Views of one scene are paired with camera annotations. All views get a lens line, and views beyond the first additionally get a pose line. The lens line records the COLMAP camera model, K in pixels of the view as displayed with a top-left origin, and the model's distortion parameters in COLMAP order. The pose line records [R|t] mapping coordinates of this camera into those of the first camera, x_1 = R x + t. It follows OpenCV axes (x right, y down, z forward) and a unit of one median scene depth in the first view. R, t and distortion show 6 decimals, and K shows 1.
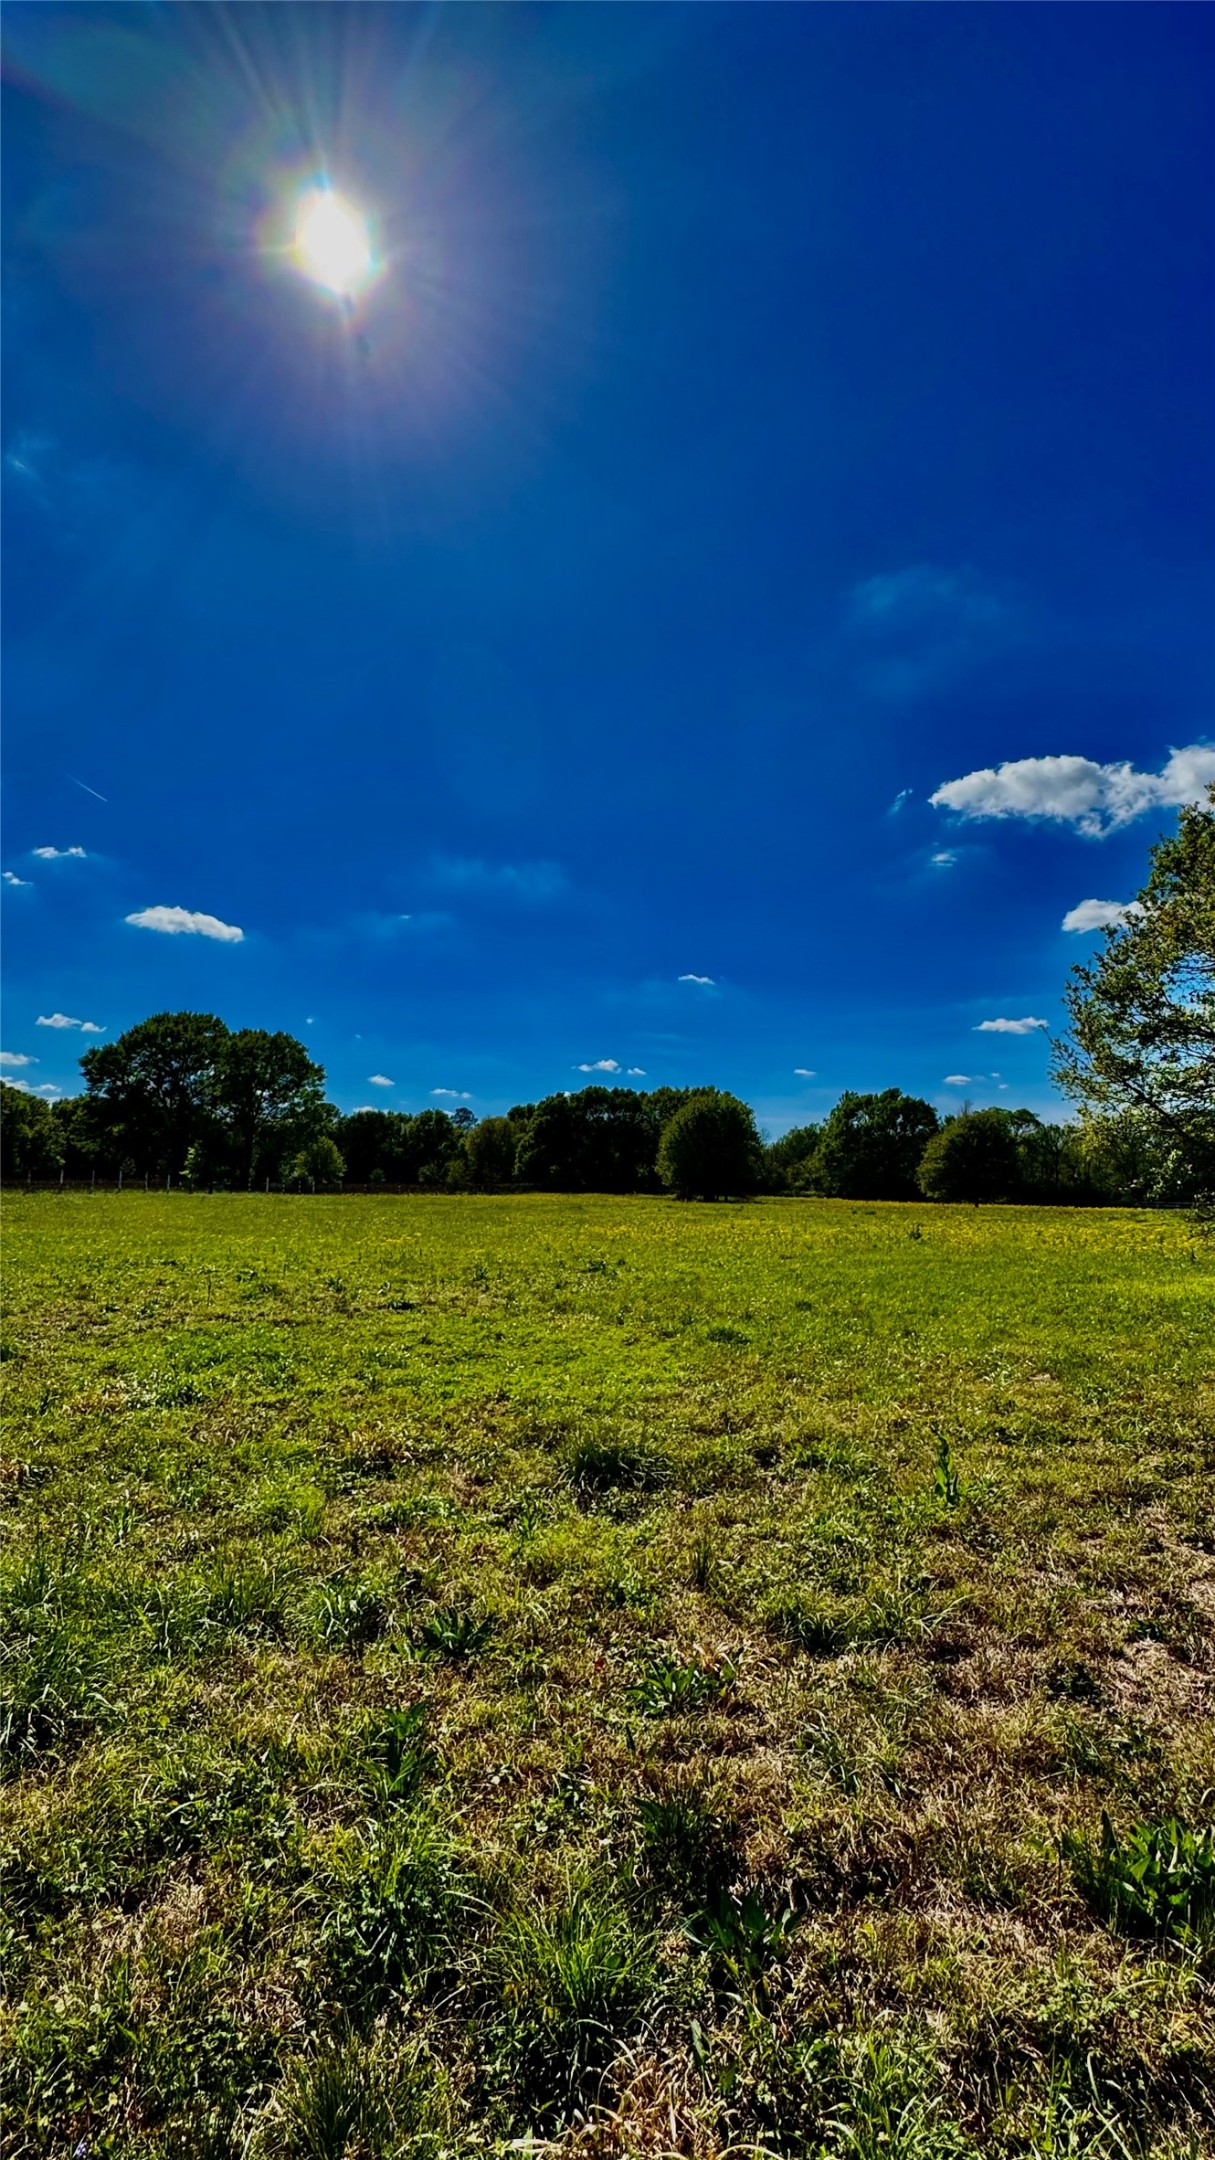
lens RADIAL K [[1023.5, 0, 613.5], [0, 1023.5, 1078.2], [0, 0, 1]] dist [-0.001005, -0.000567]
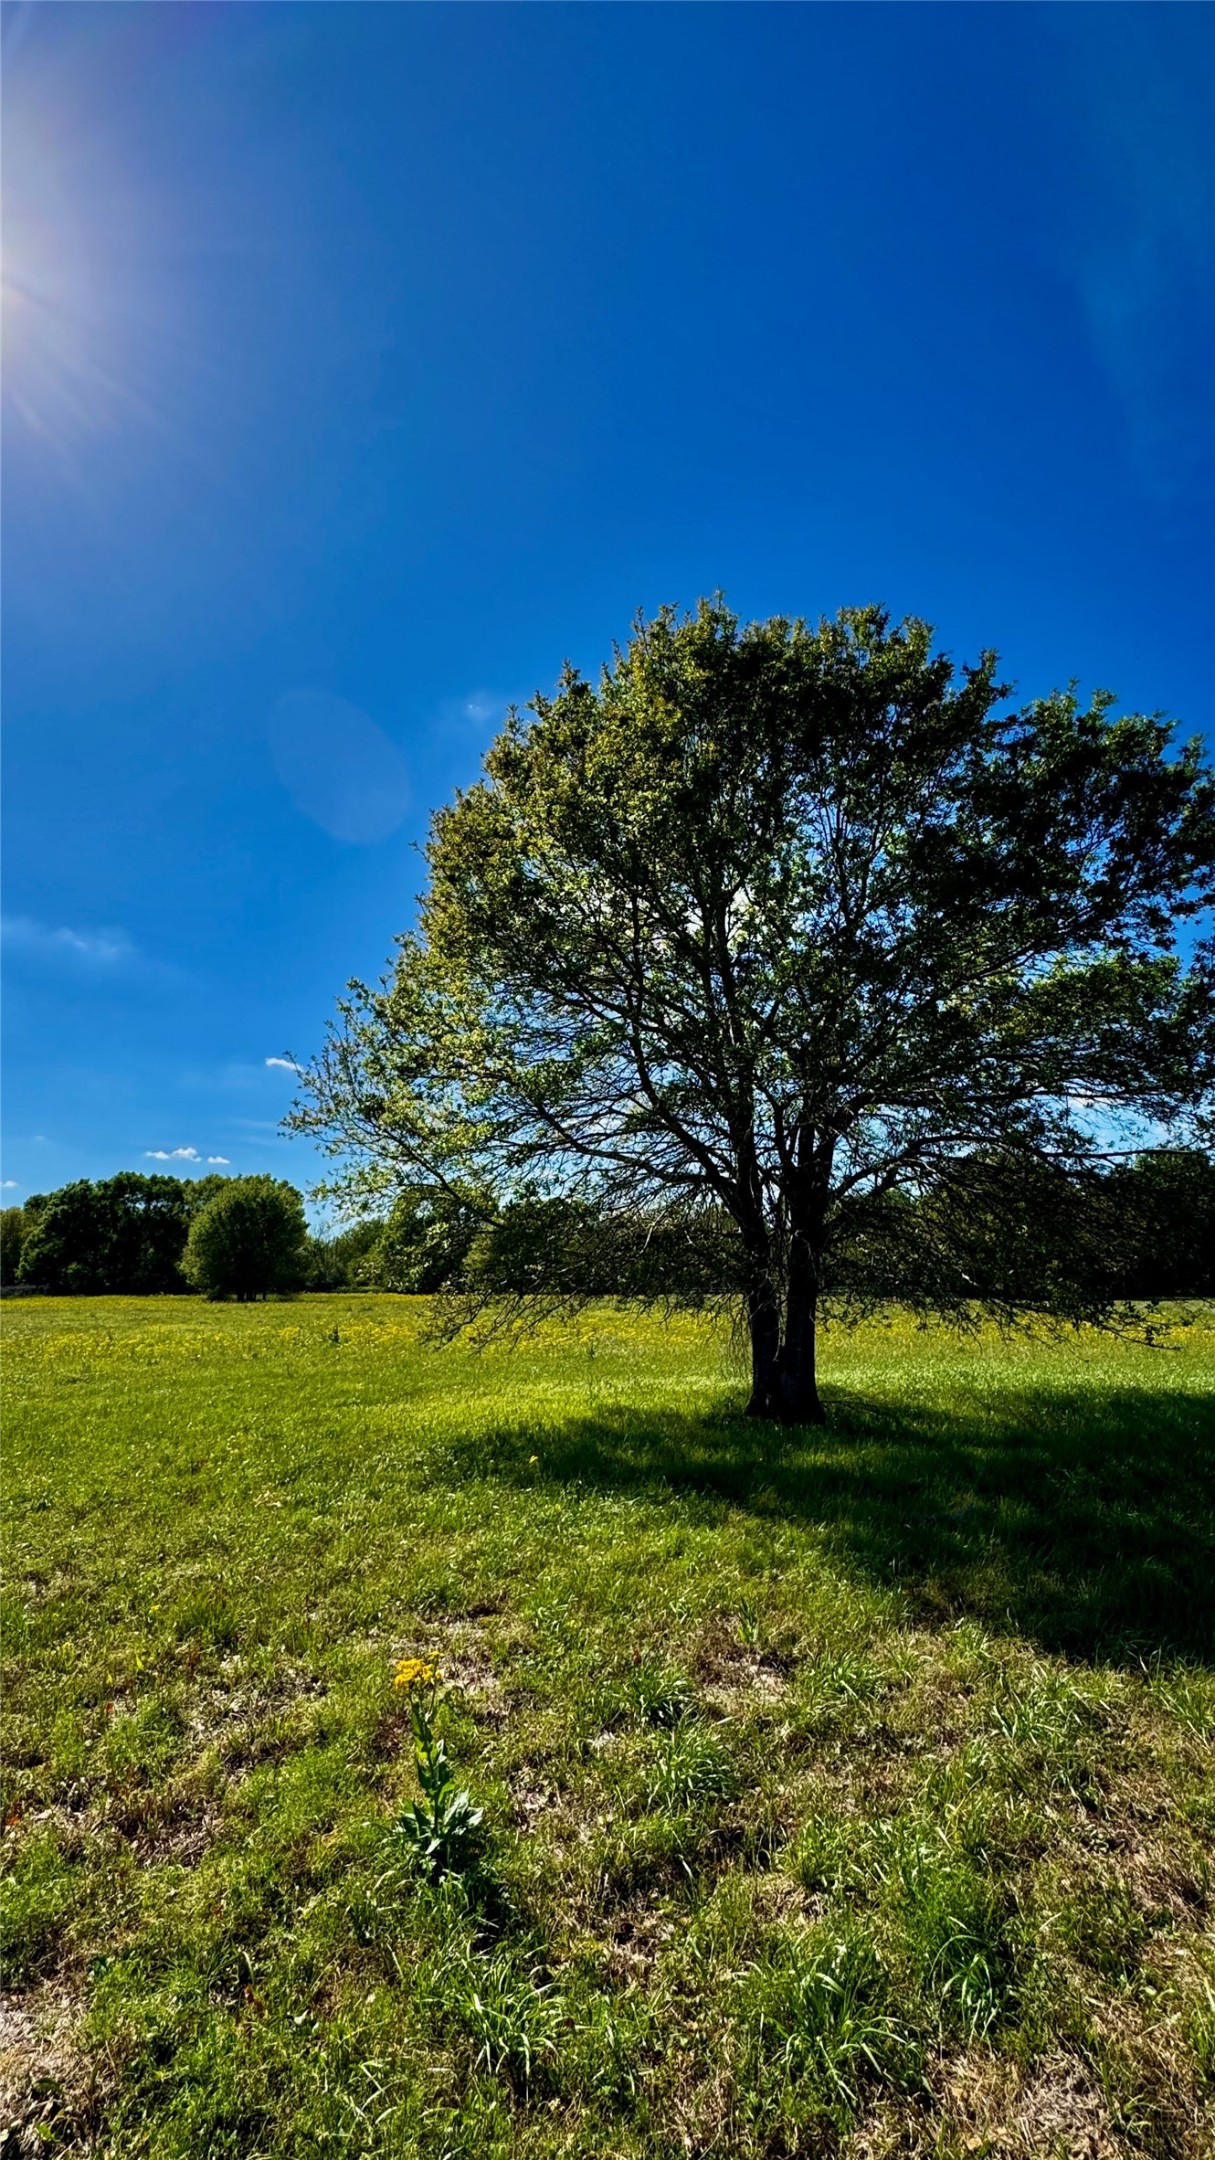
lens RADIAL K [[1023.5, 0, 613.5], [0, 1023.5, 1078.2], [0, 0, 1]] dist [-0.001005, -0.000567]
pose [[0.925192, 0.050579, 0.376114, 0.653868], [-0.016425, 0.995487, -0.093467, 0.055864], [-0.379144, 0.080298, 0.921847, 0.422325]]
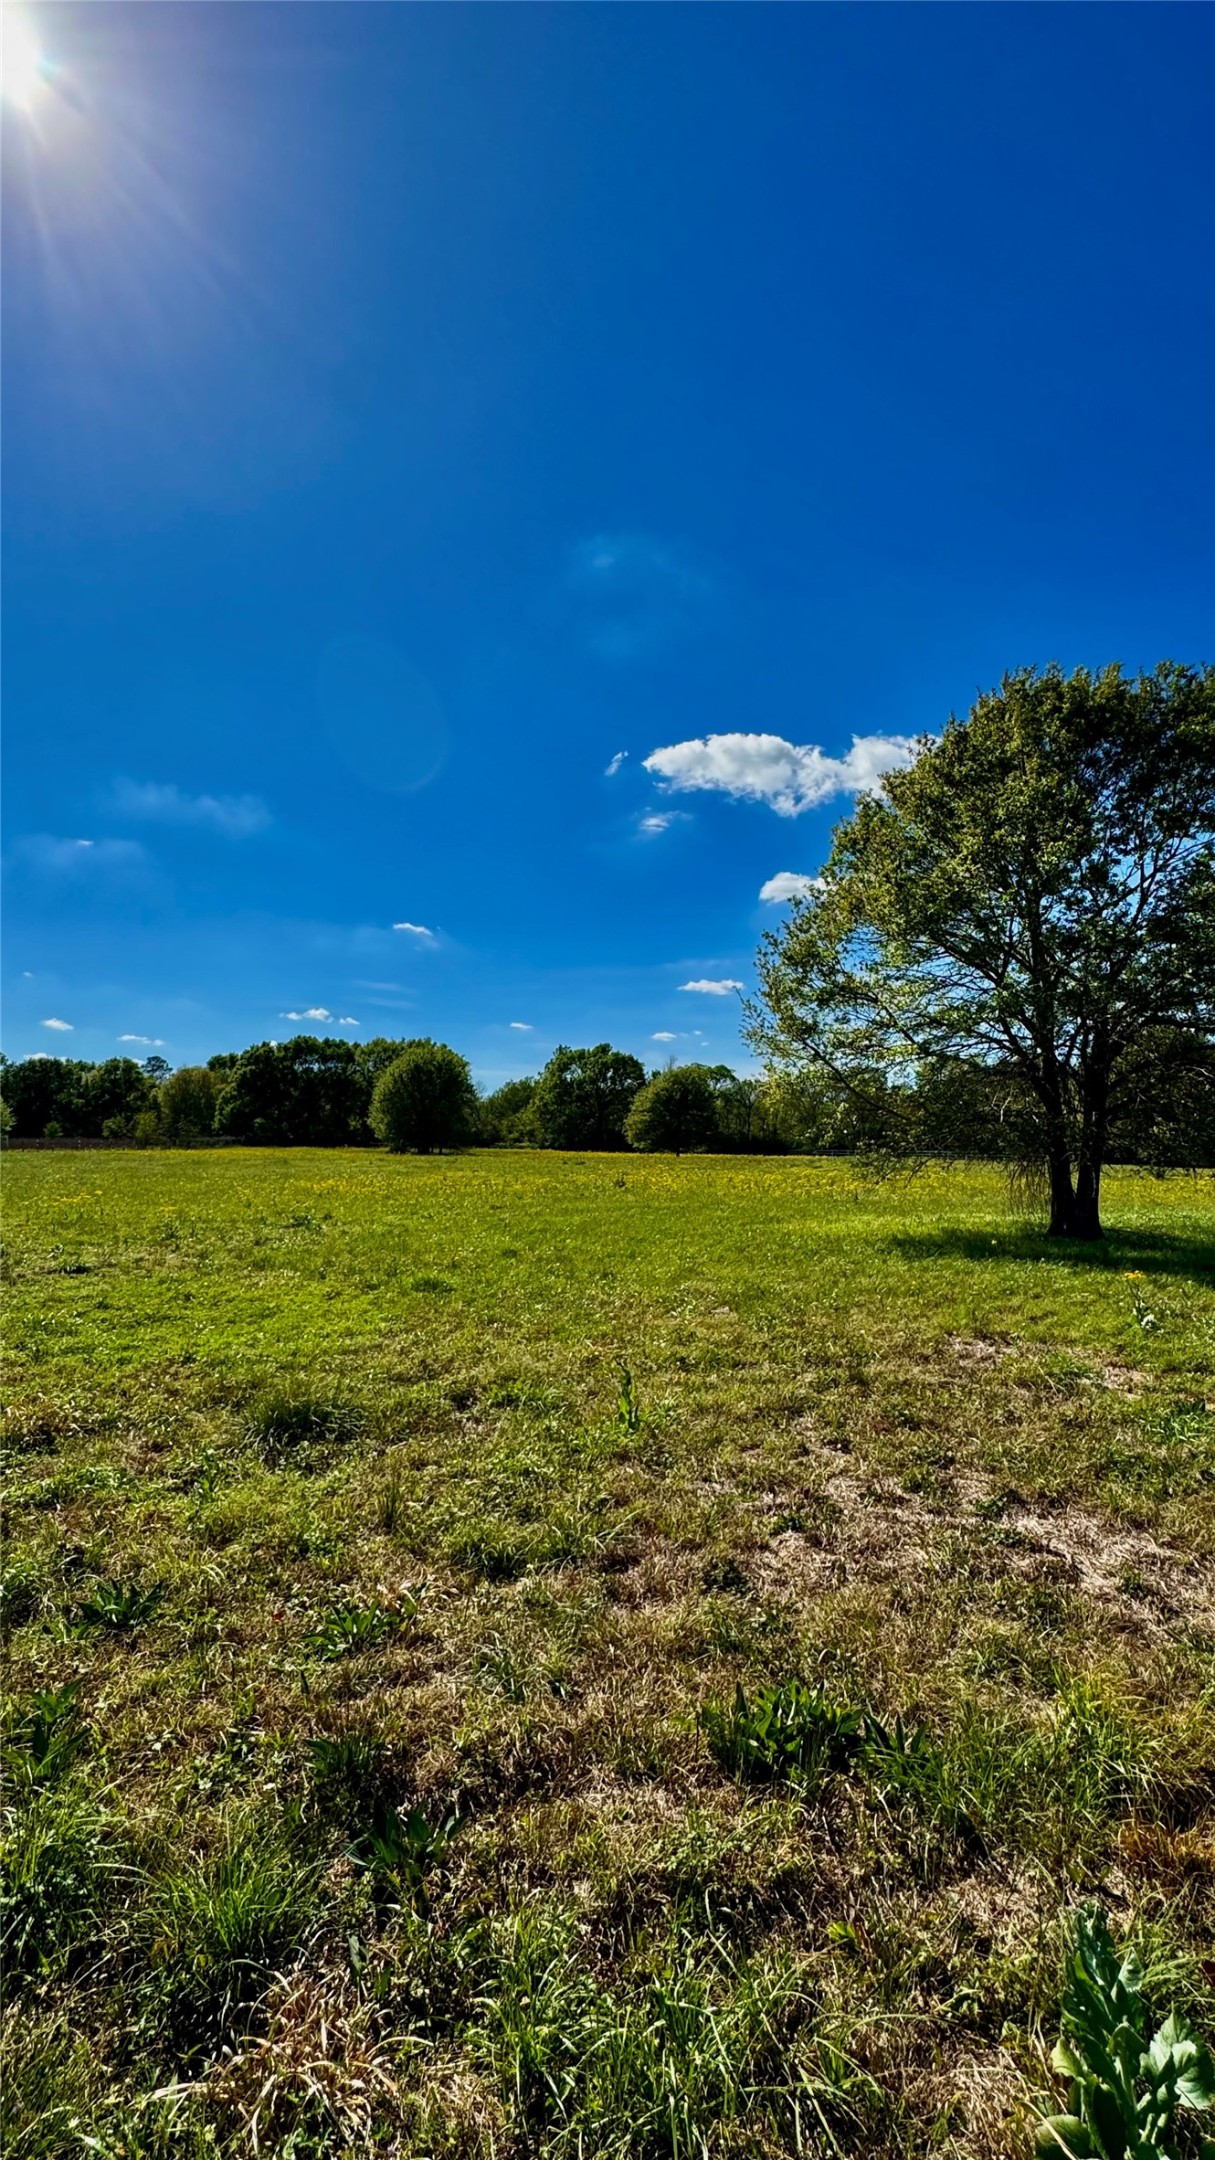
lens RADIAL K [[1023.5, 0, 613.5], [0, 1023.5, 1078.2], [0, 0, 1]] dist [-0.001005, -0.000567]
pose [[0.962546, 0.009595, 0.270950, 0.020687], [-0.022066, 0.998831, 0.043018, 0.003568], [-0.270220, -0.047385, 0.961632, -0.009566]]
